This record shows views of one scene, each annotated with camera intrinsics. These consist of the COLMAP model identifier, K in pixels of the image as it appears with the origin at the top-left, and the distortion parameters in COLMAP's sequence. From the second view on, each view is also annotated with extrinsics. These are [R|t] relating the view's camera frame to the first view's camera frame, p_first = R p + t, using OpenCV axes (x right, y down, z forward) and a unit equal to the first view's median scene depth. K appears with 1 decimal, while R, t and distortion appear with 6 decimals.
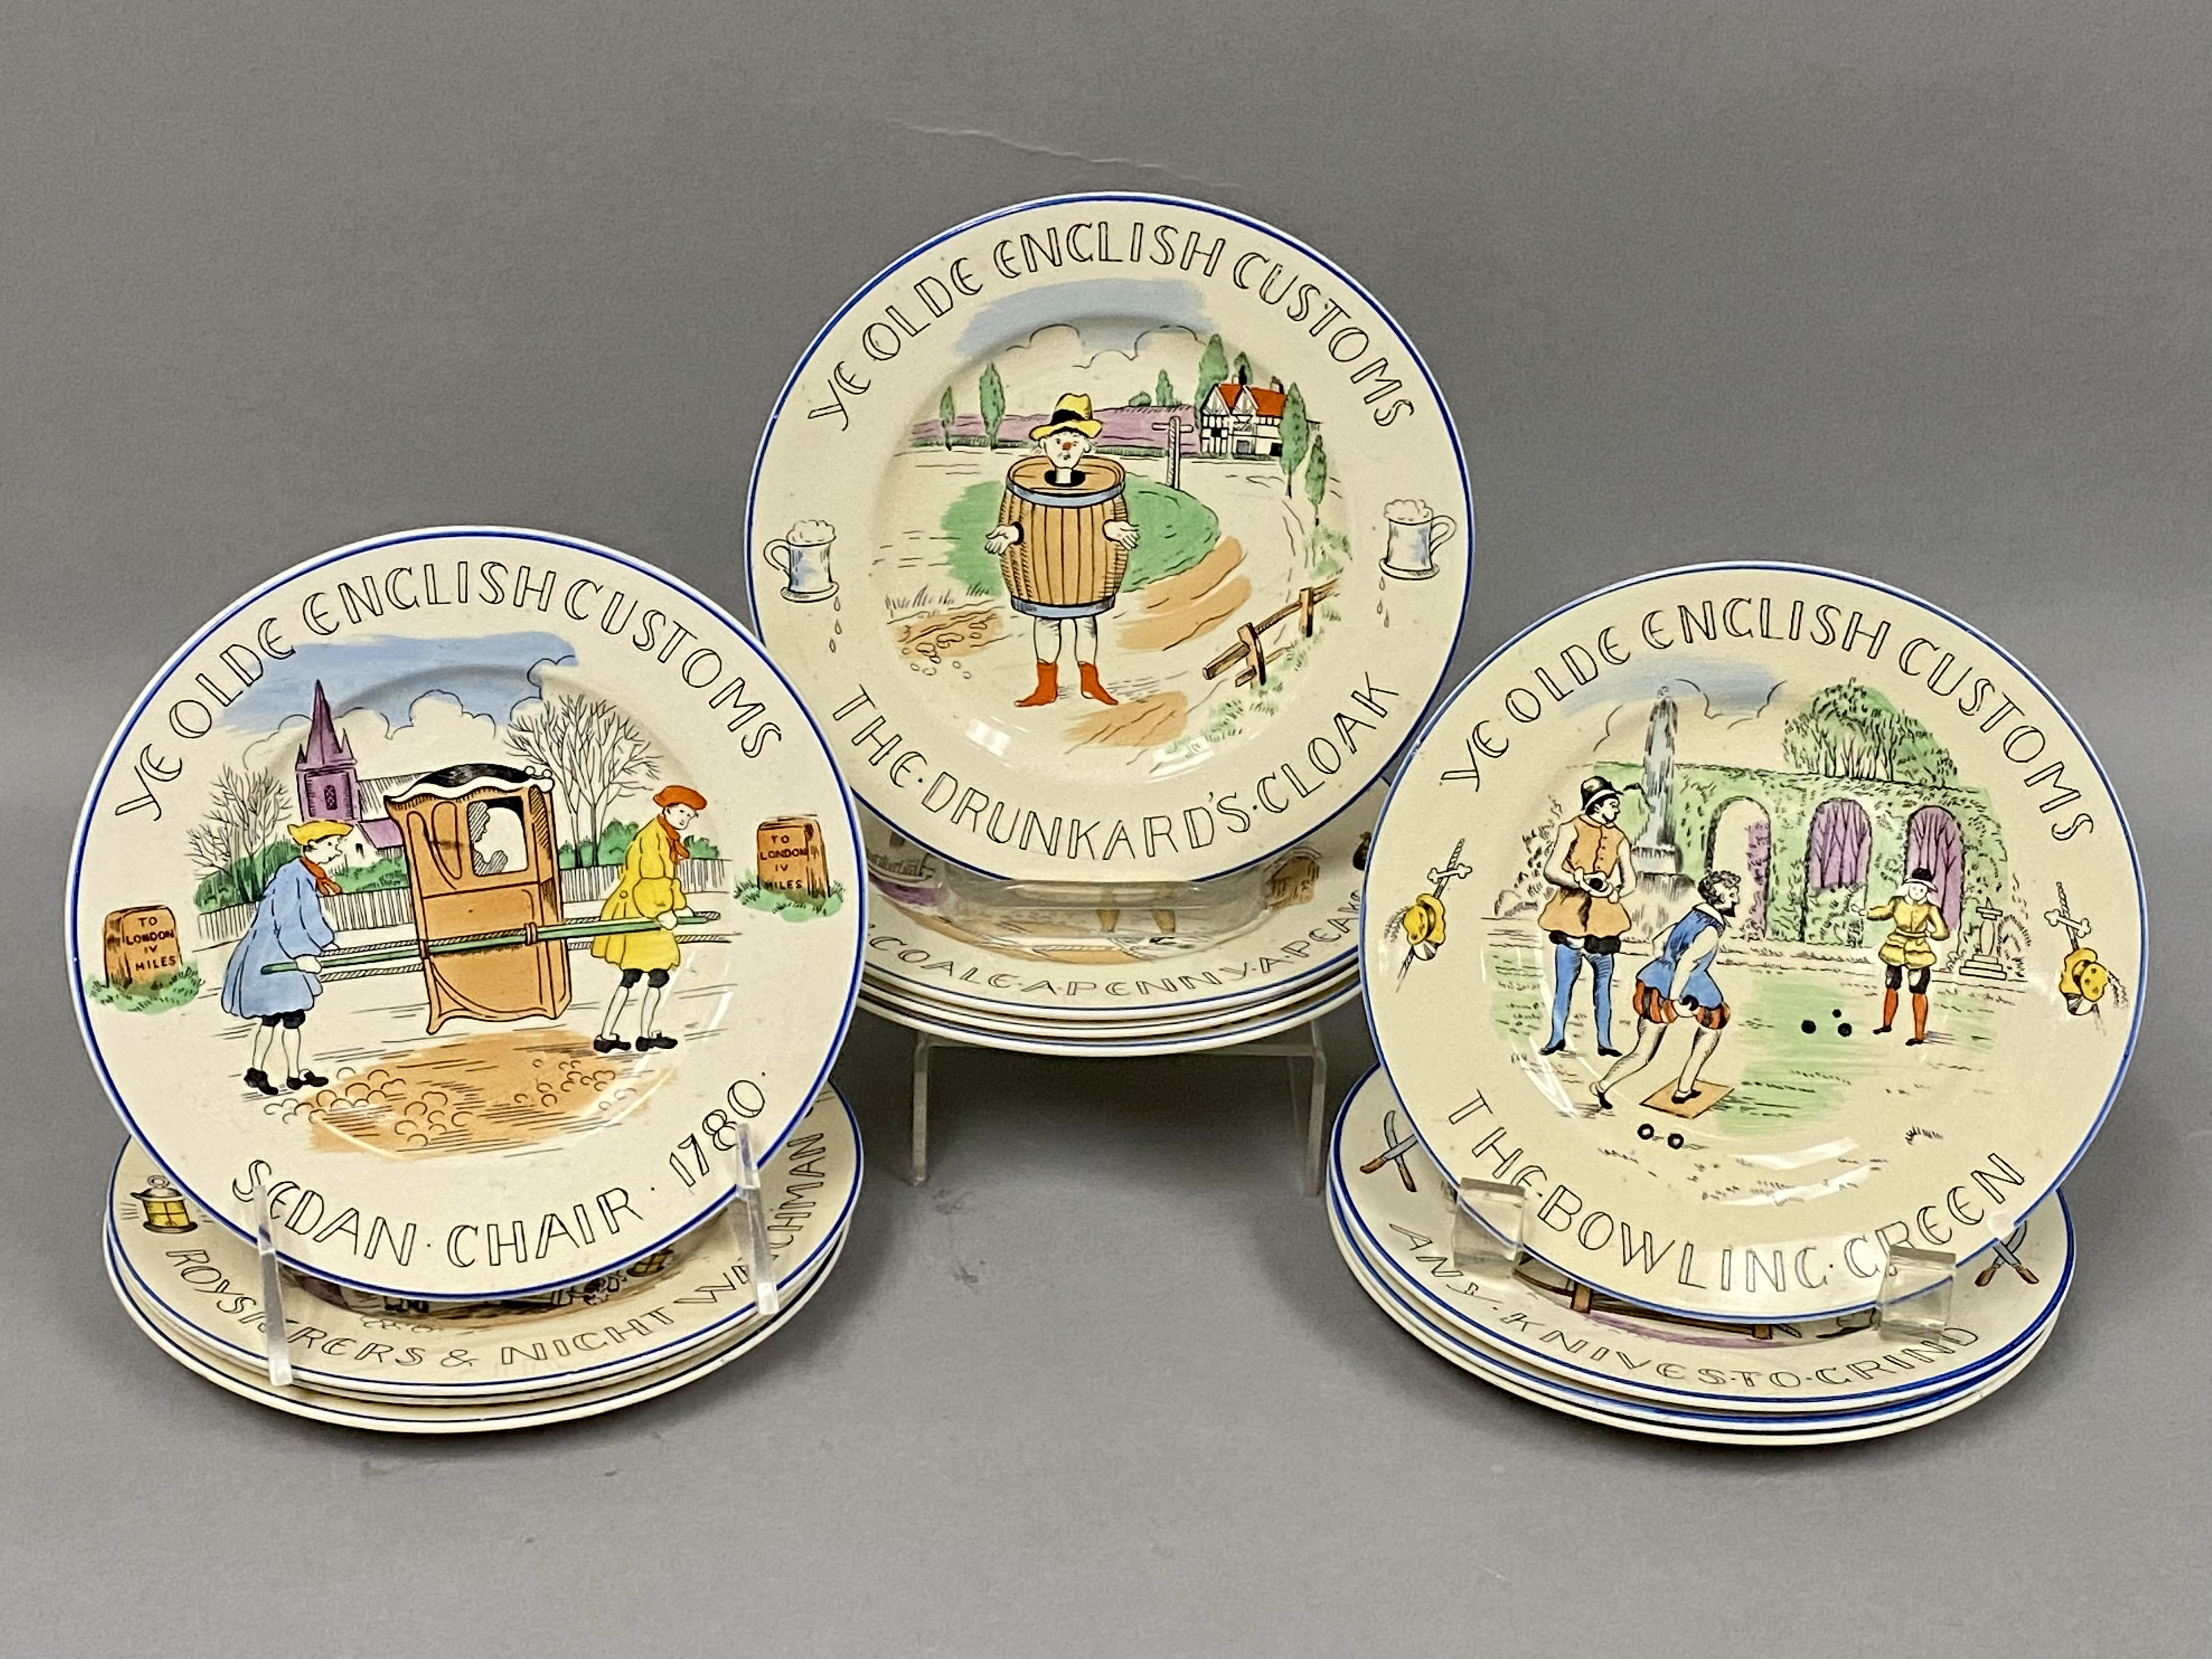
lens RADIAL K [[3358.7, 0, 1128.6], [0, 3358.7, 822.2], [0, 0, 1]] dist [0.201839, 0.000000]
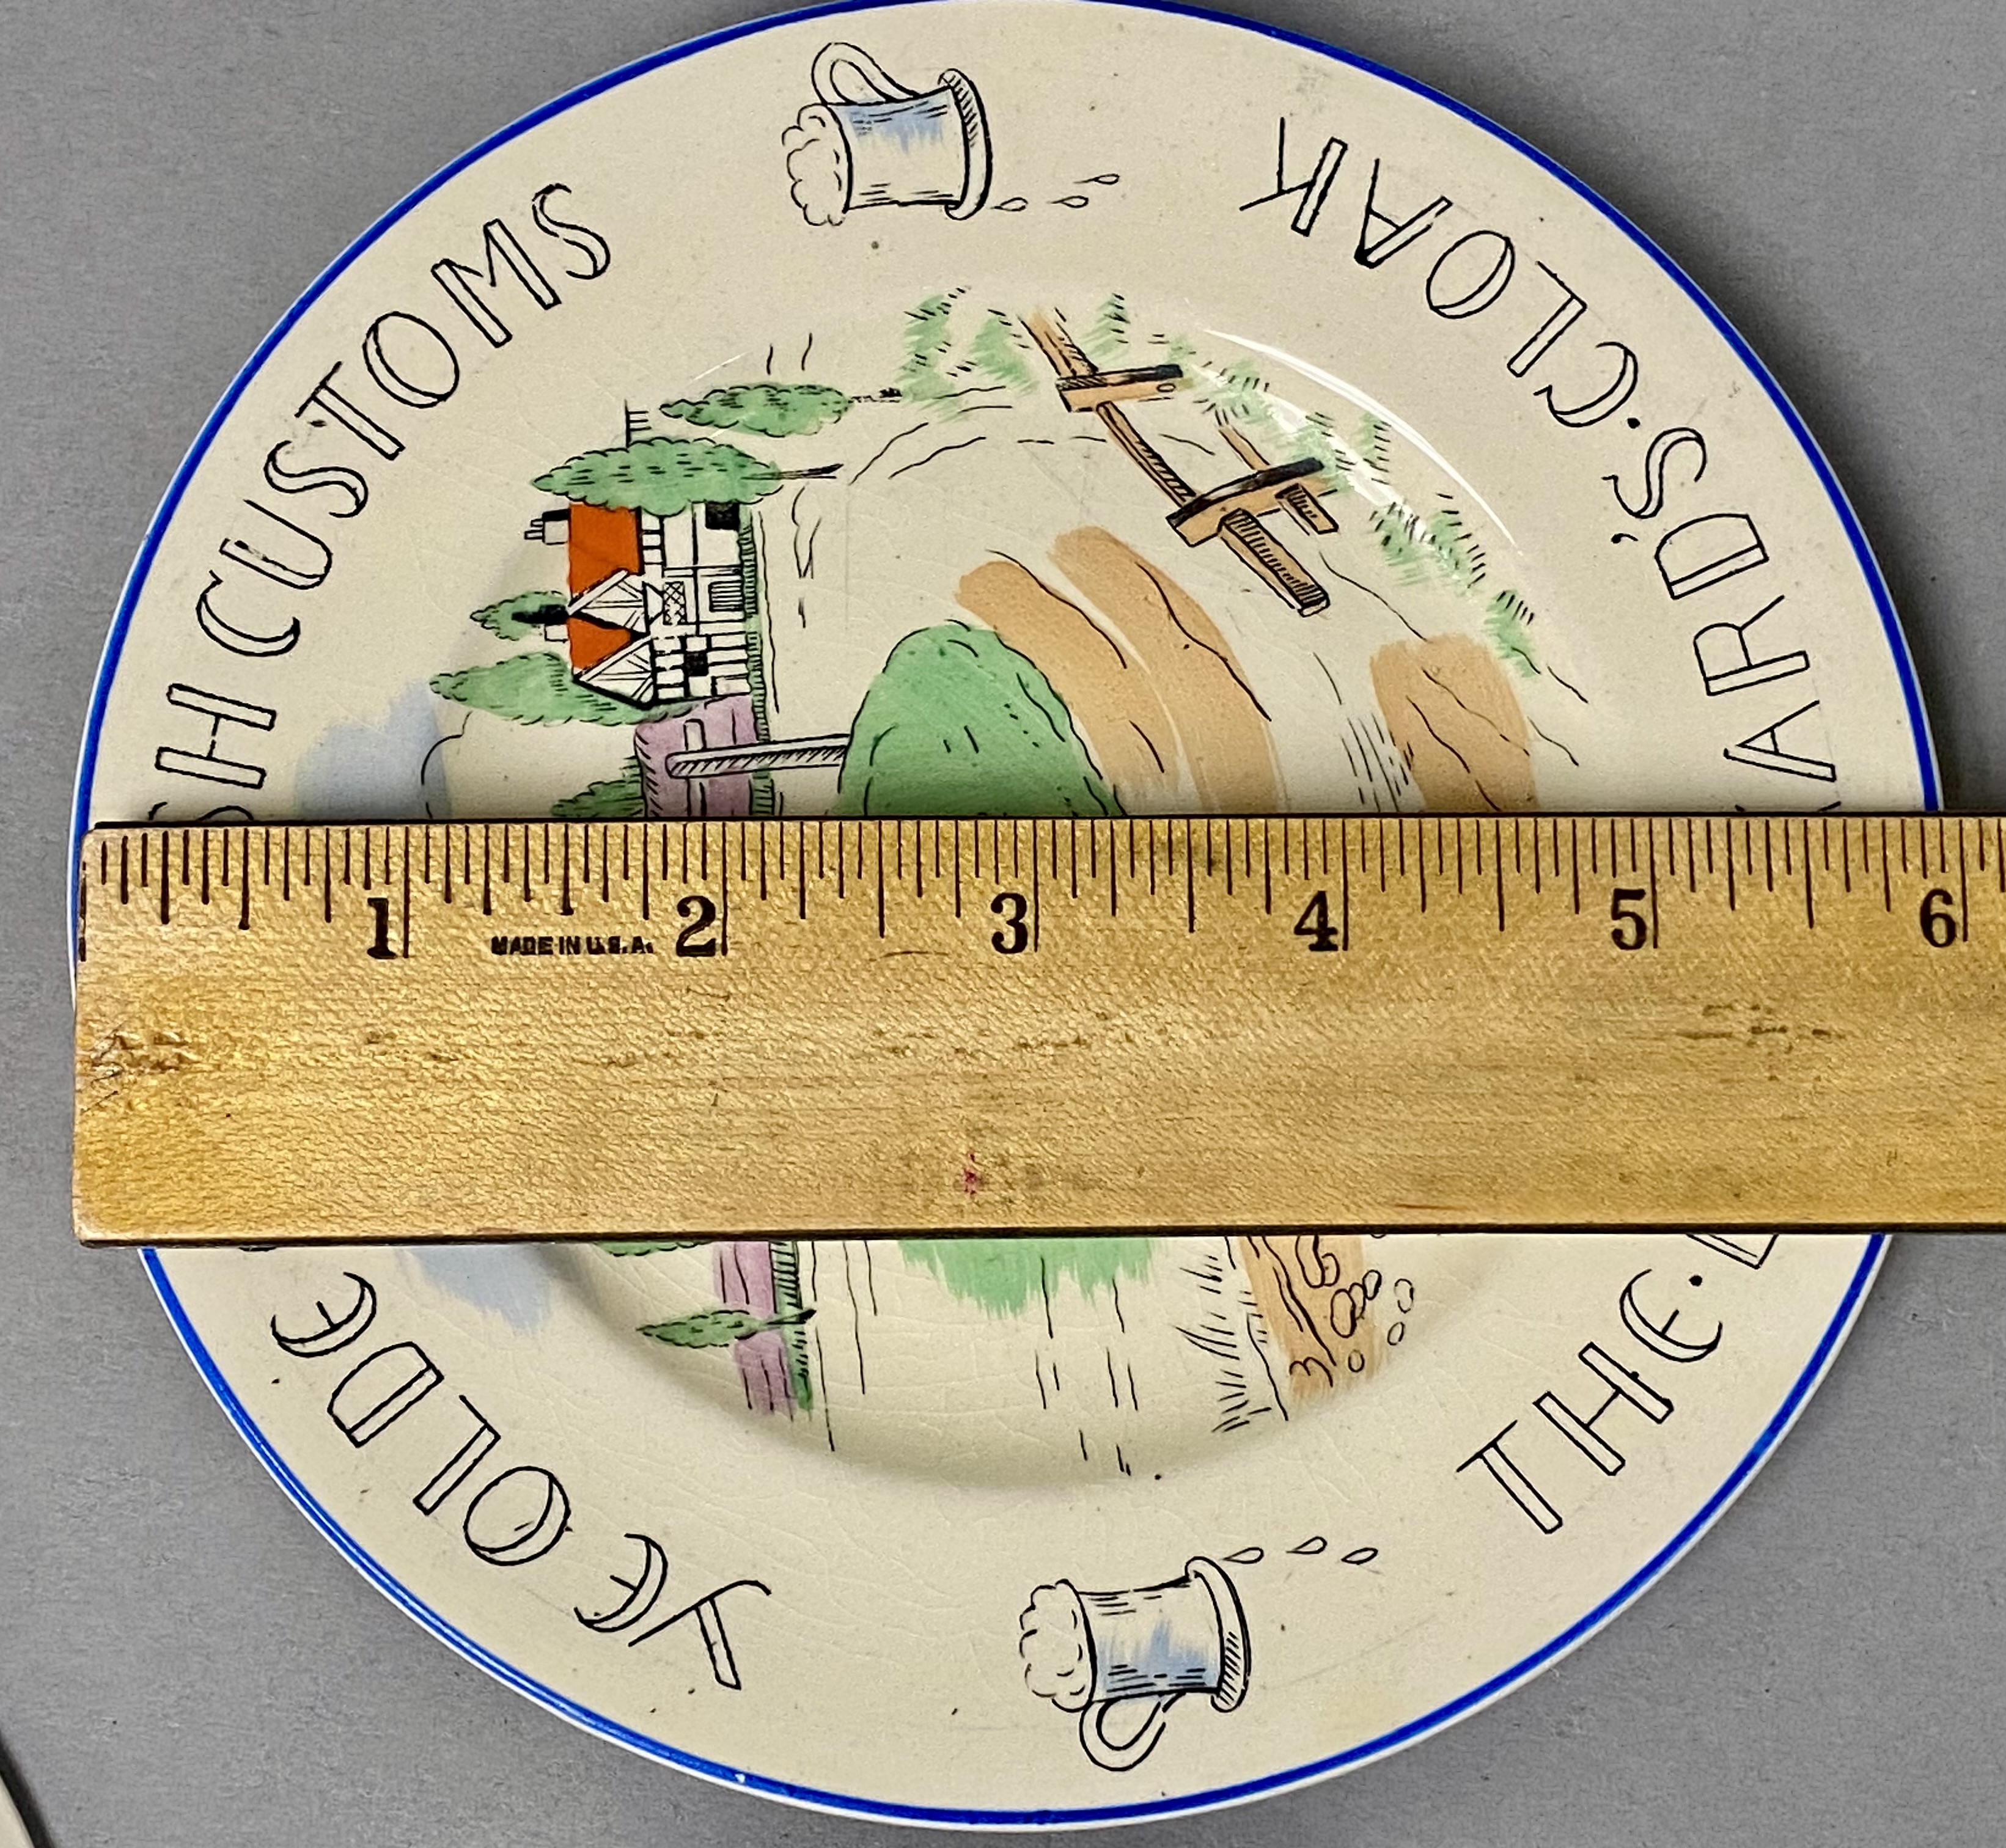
lens RADIAL K [[3530.1, 0, 1080.8], [0, 3530.1, 916.1], [0, 0, 1]] dist [0.152832, 0.000000]
pose [[-0.136780, -0.978739, 0.152847, -0.074408], [0.945855, -0.174887, -0.273448, 0.038626], [0.294365, 0.107169, 0.949665, 0.609253]]
